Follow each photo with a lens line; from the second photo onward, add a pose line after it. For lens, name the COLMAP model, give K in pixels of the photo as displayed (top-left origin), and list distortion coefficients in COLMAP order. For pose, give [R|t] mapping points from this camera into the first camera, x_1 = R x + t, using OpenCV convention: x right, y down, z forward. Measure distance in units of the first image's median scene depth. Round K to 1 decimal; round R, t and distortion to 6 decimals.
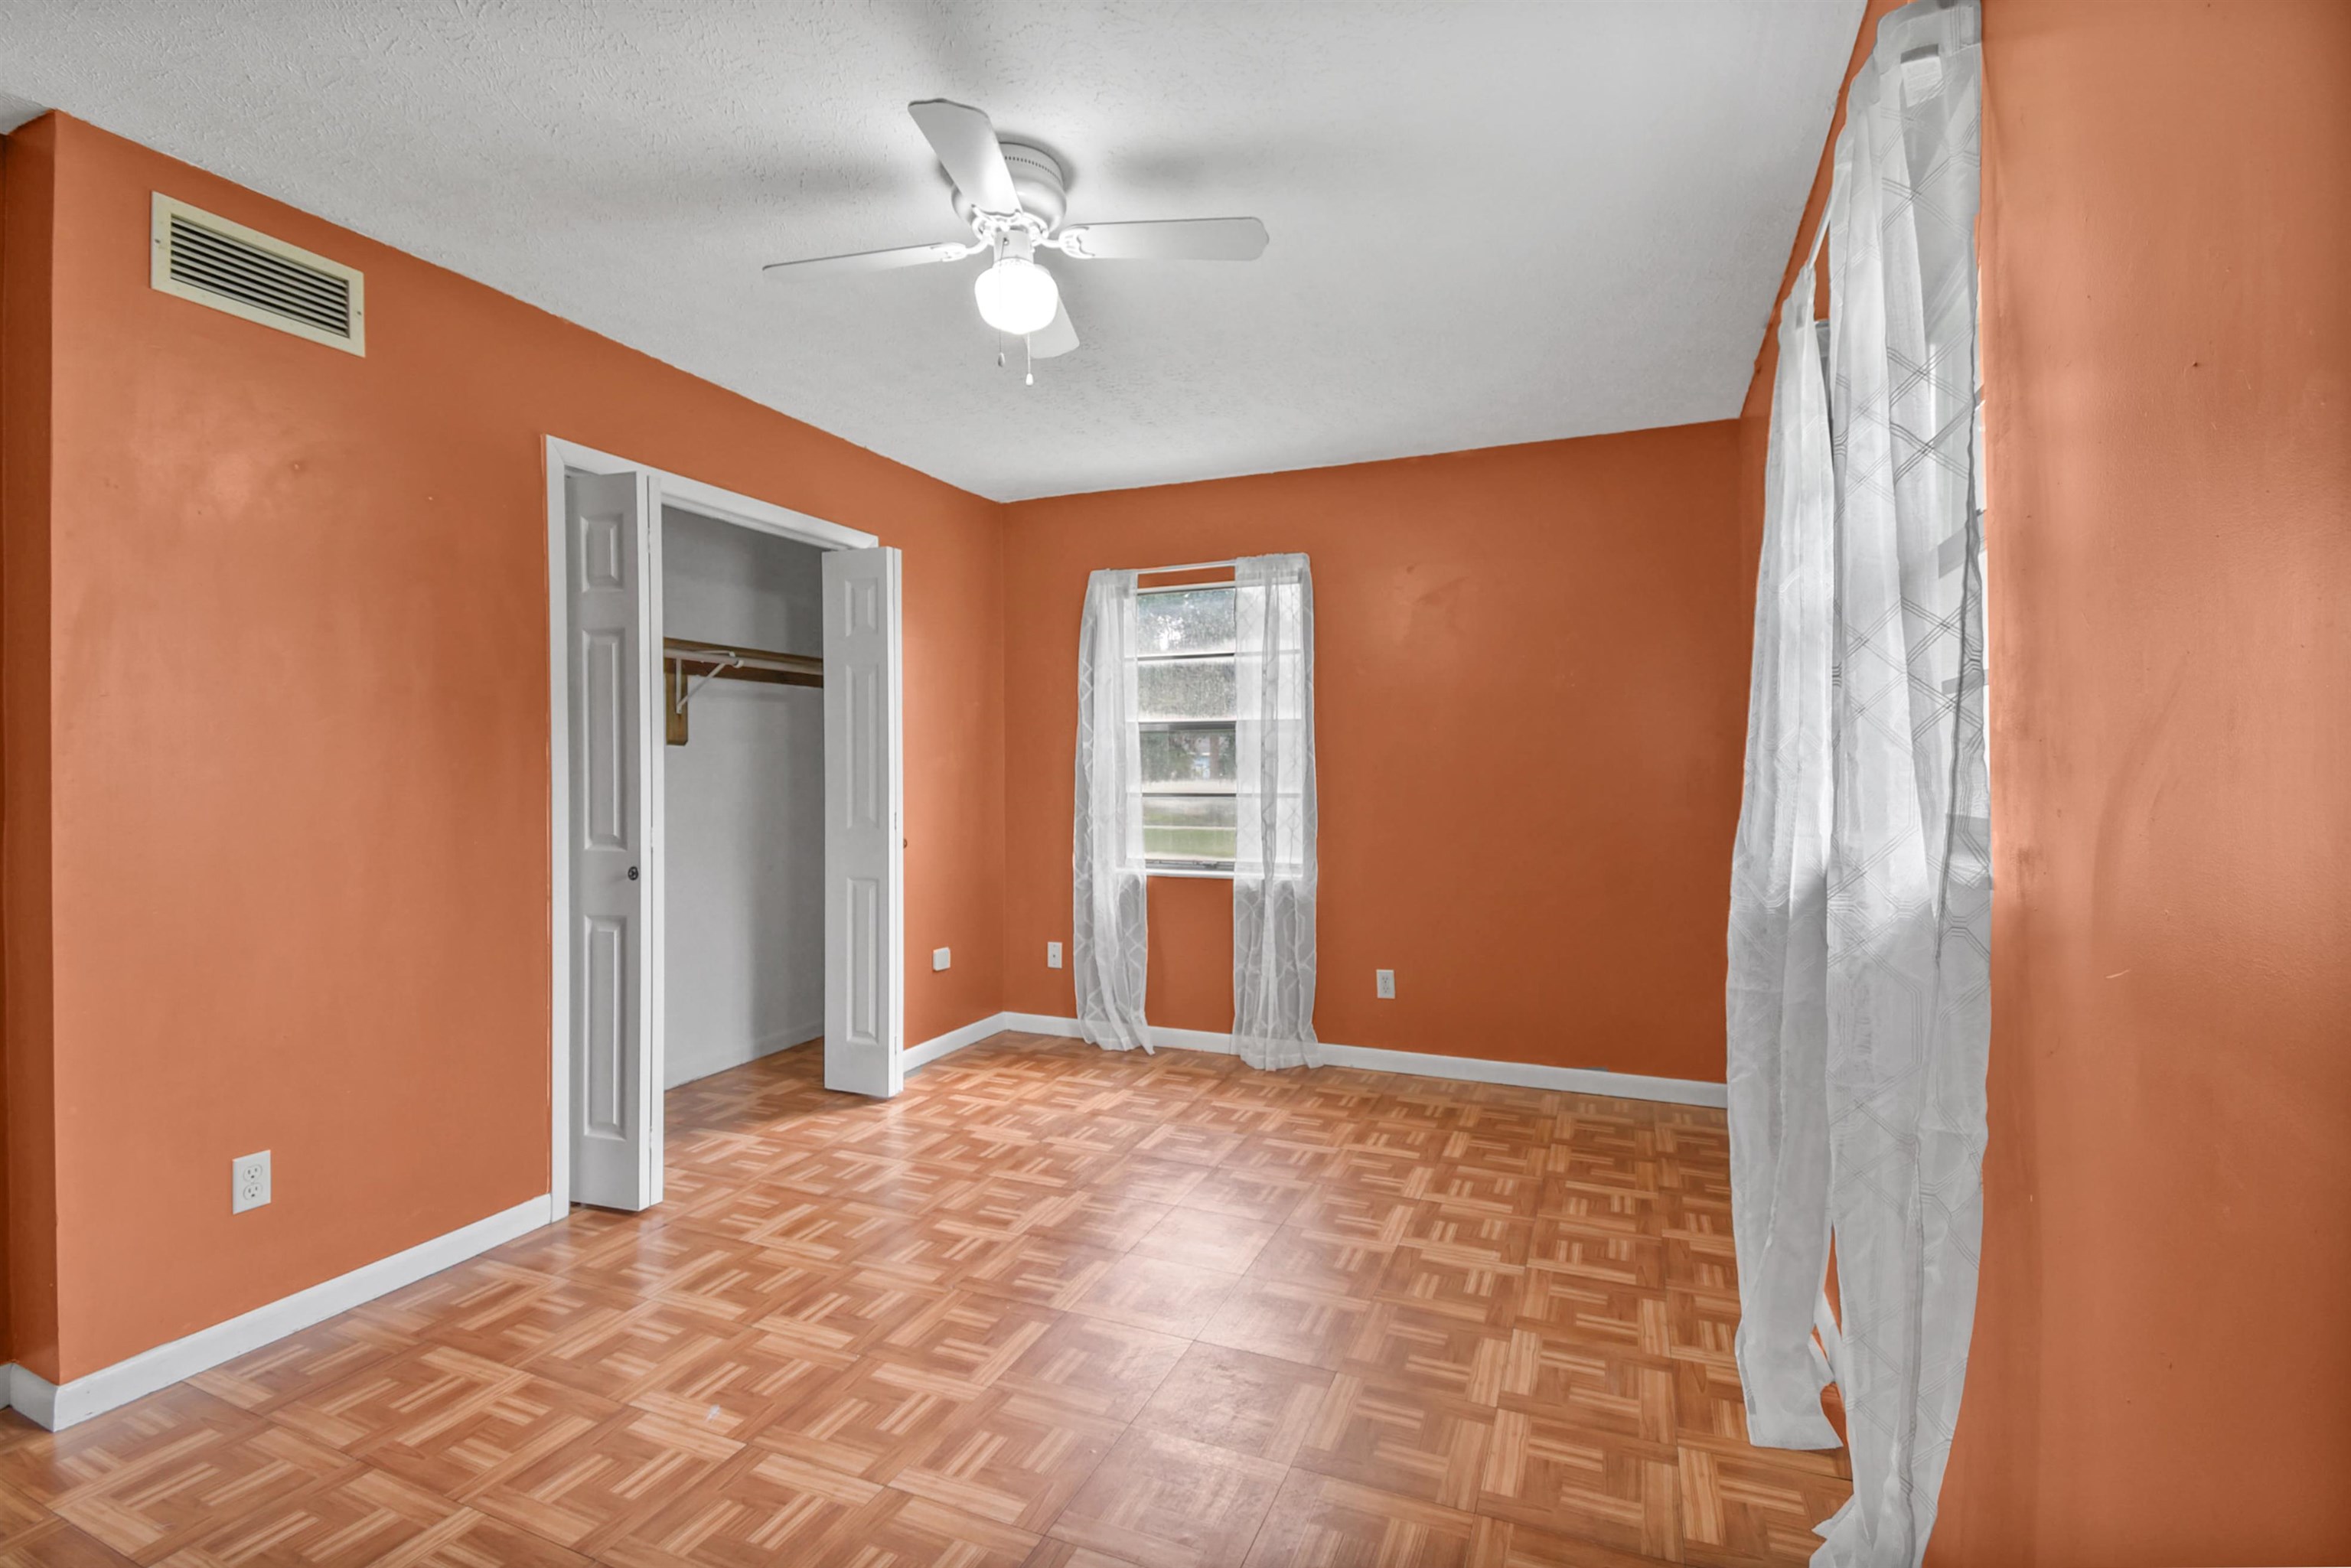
lens RADIAL K [[1060.5, 0, 1179.5], [0, 1060.5, 768.7], [0, 0, 1]] dist [0.021205, -0.001755]
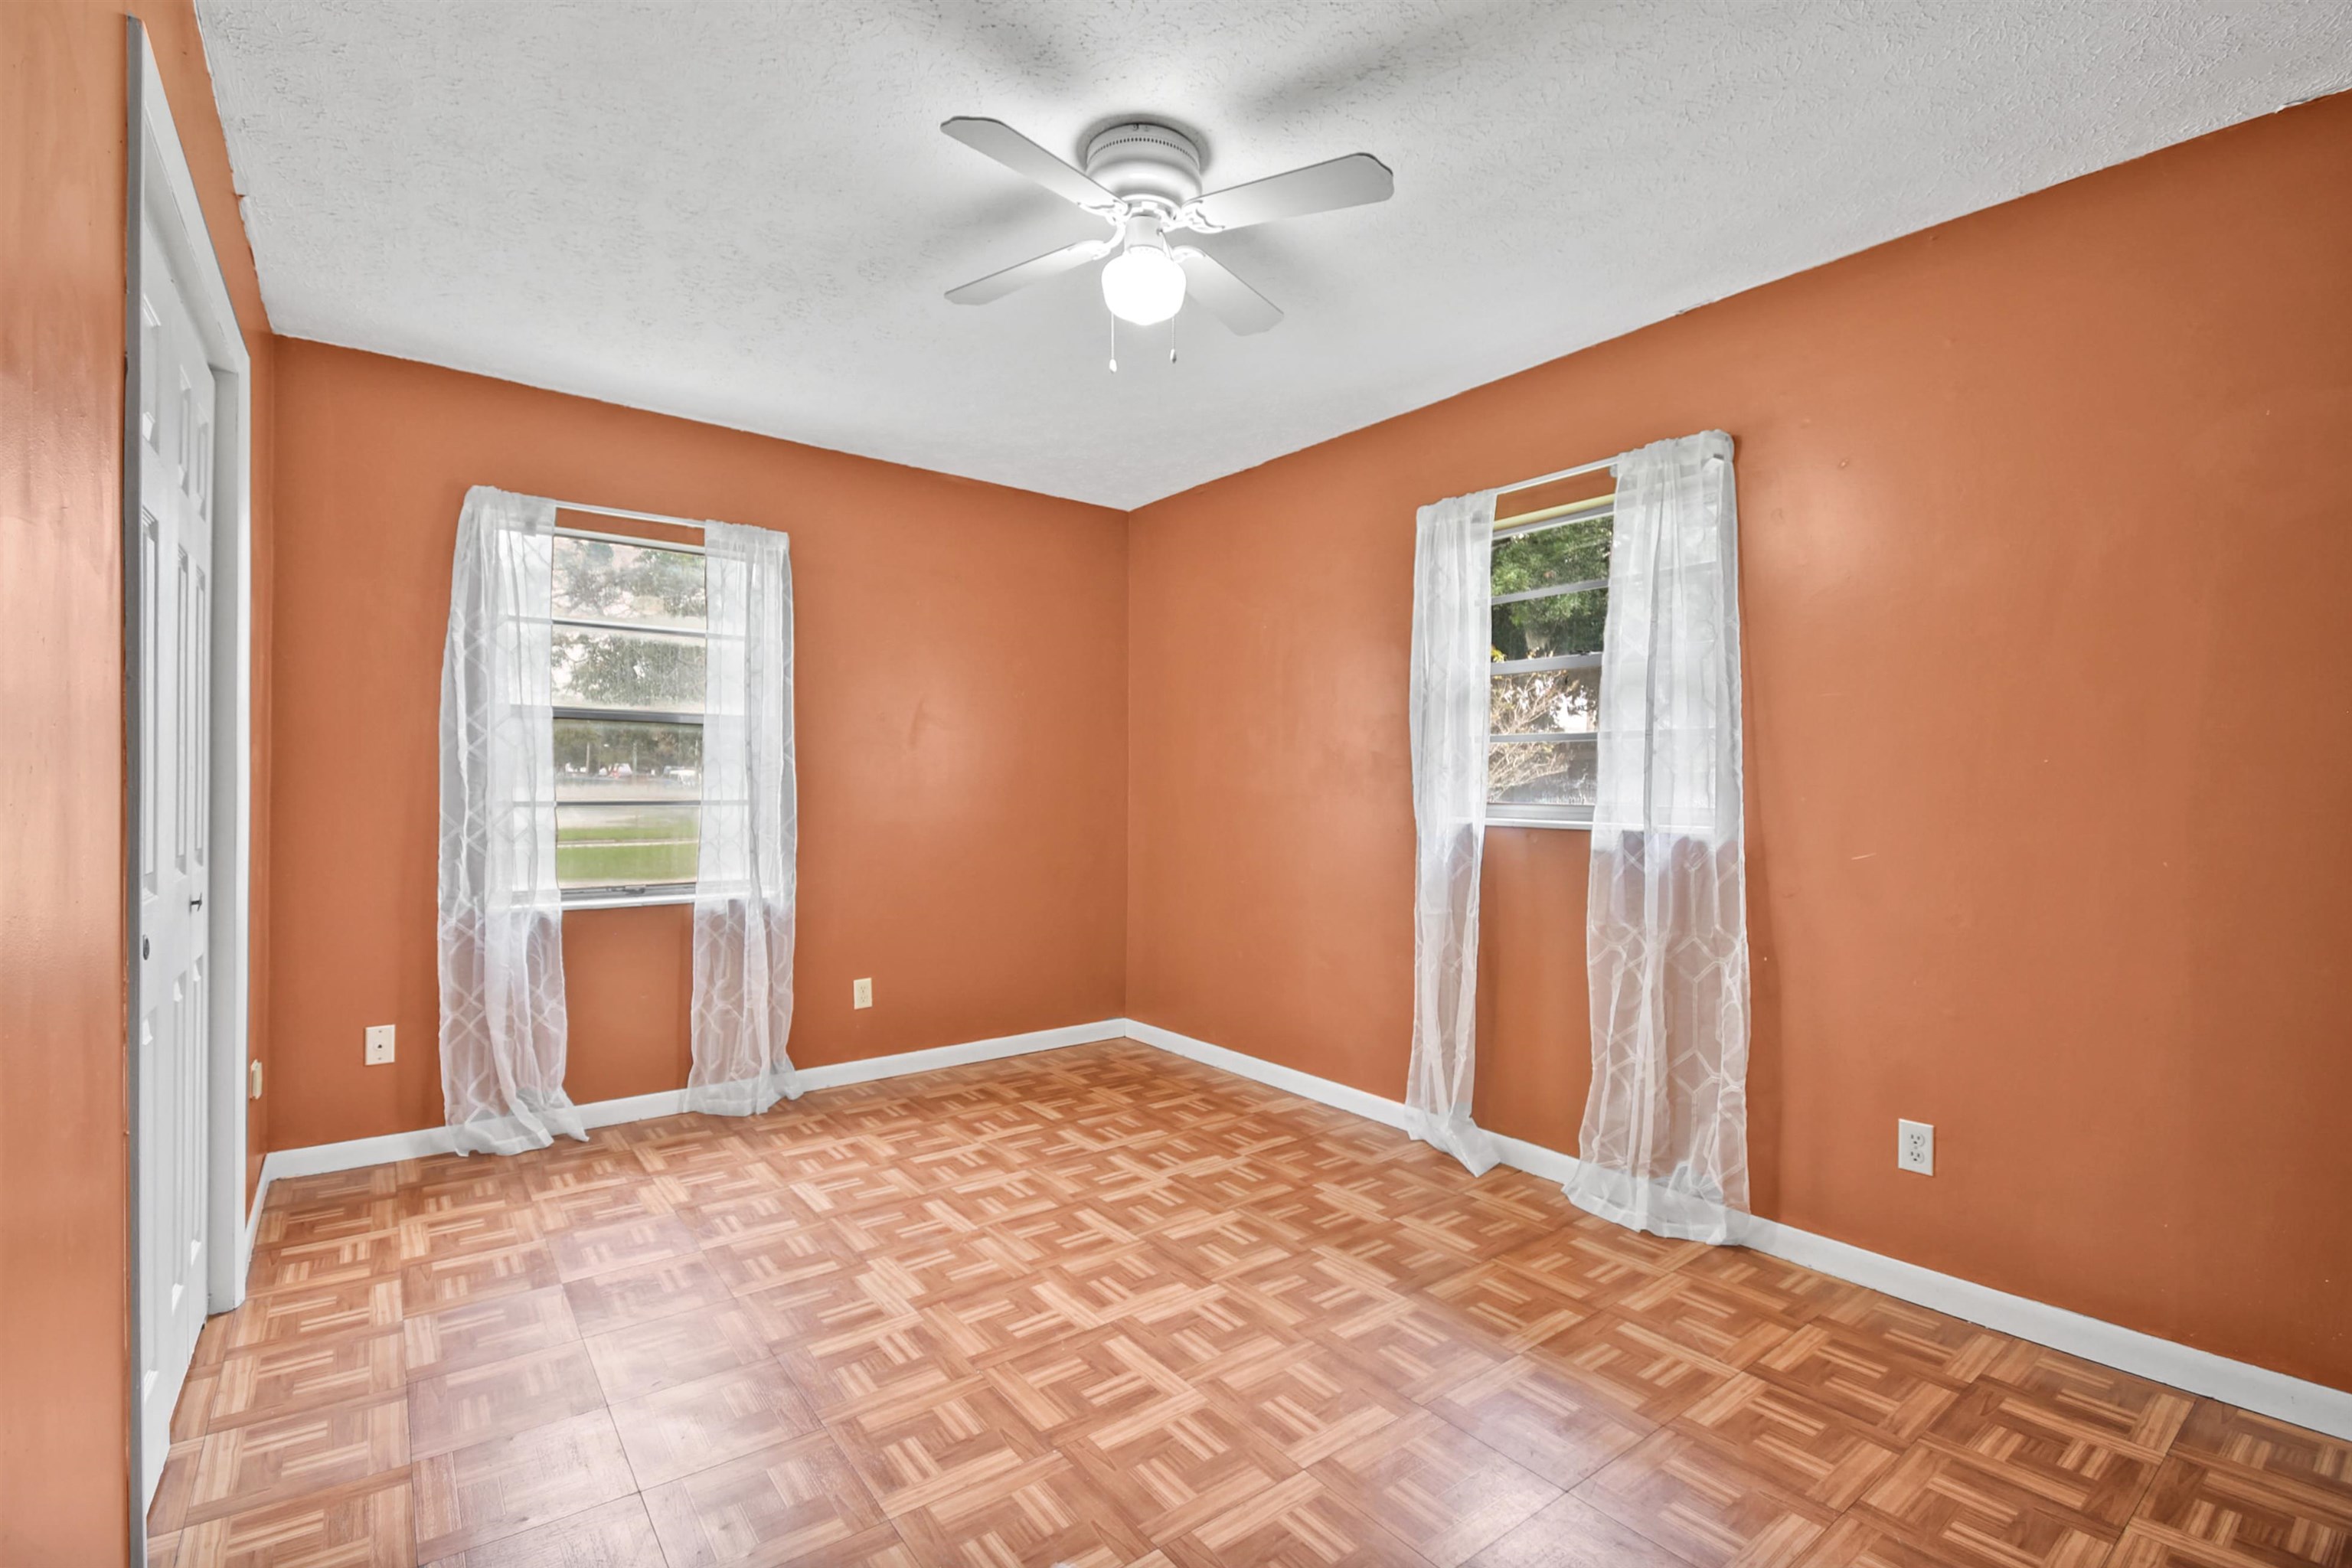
lens RADIAL K [[1061.0, 0, 1192.9], [0, 1061.0, 794.2], [0, 0, 1]] dist [0.021205, -0.001755]
pose [[0.495301, -0.000763, 0.868721, -0.551447], [-0.007169, 0.999962, 0.004966, 0.013320], [-0.868692, -0.008687, 0.495277, 0.274934]]
